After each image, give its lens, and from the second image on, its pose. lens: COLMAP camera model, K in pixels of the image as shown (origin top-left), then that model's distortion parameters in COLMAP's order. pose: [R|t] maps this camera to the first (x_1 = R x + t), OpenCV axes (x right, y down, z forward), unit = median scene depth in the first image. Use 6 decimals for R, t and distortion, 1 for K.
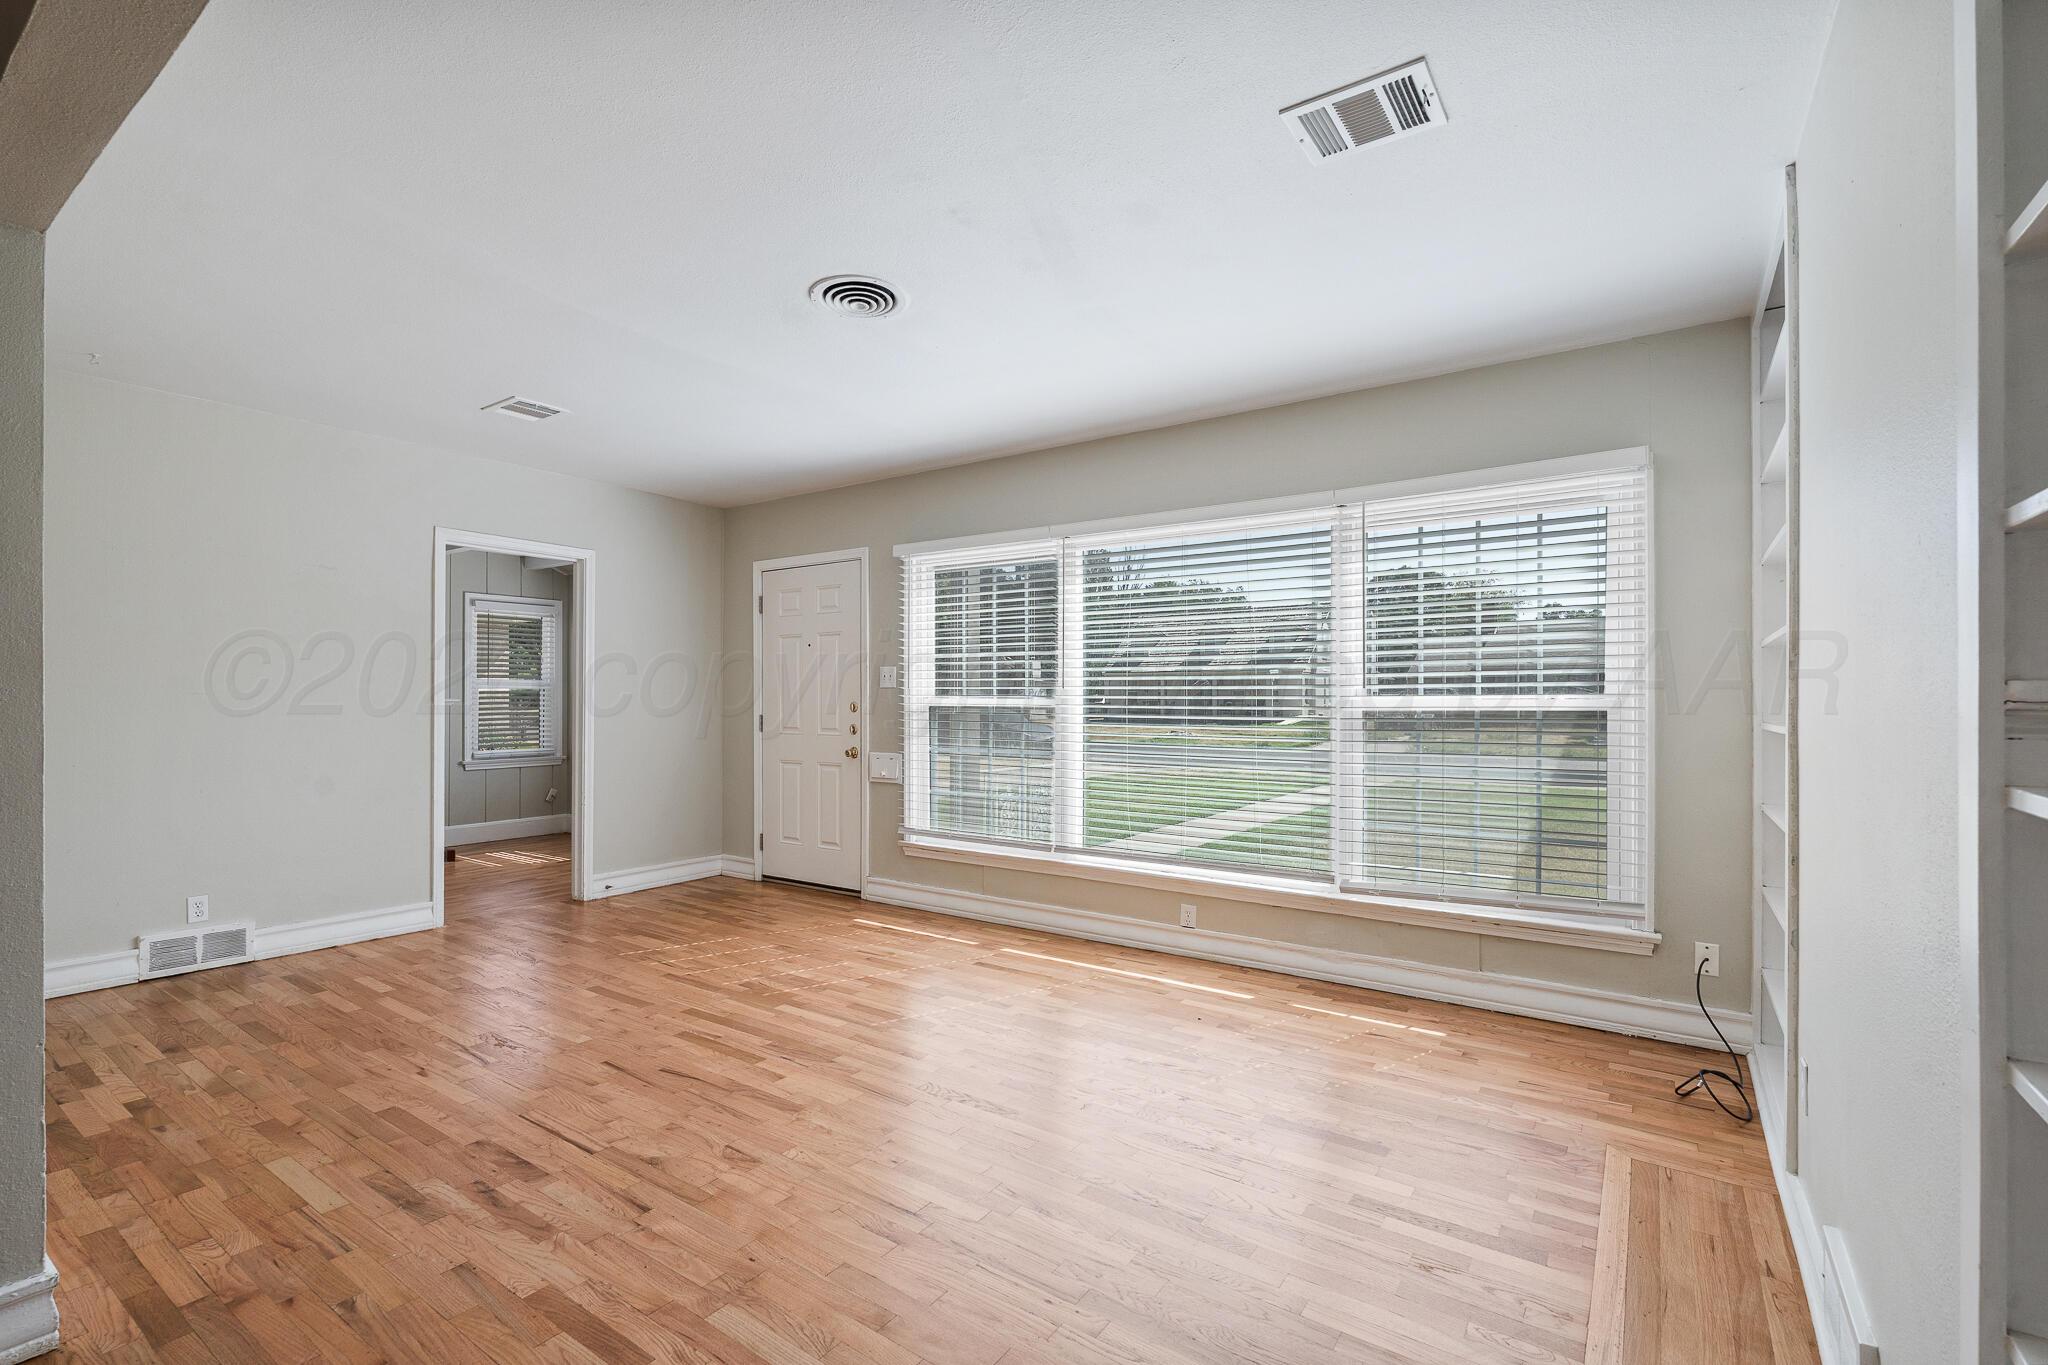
lens RADIAL K [[899.7, 0, 1017.6], [0, 899.7, 694.9], [0, 0, 1]] dist [-0.005719, 0.000129]
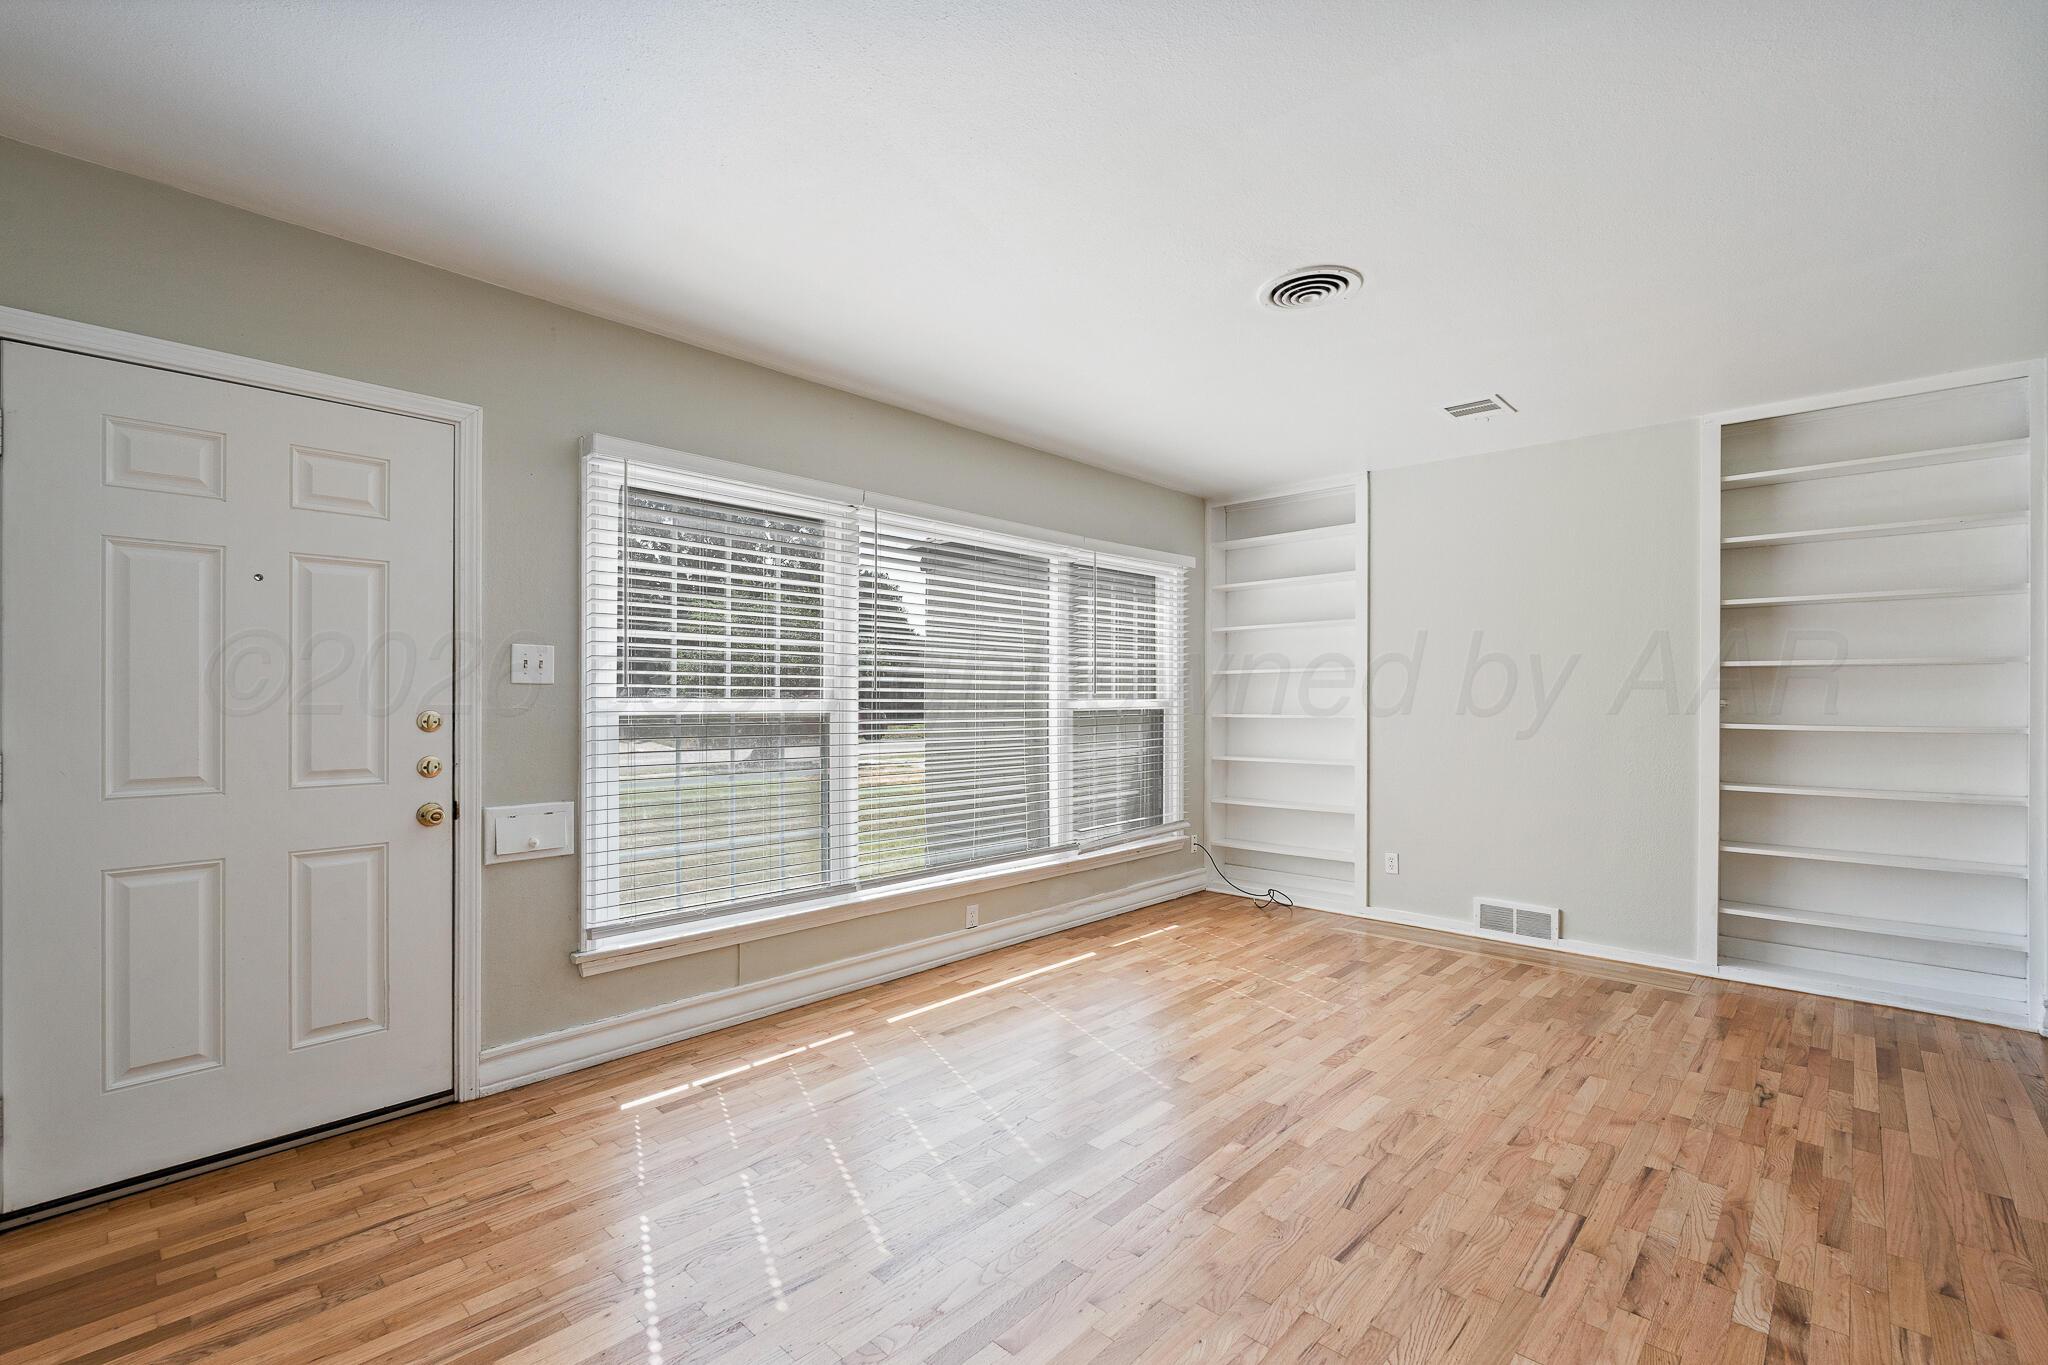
lens RADIAL K [[899.7, 0, 1015.4], [0, 899.7, 692.6], [0, 0, 1]] dist [-0.005719, 0.000129]
pose [[0.145831, 0.006034, 0.989291, -0.828485], [-0.006062, 0.999968, -0.005206, -0.001931], [-0.989291, -0.005238, 0.145863, 0.823600]]
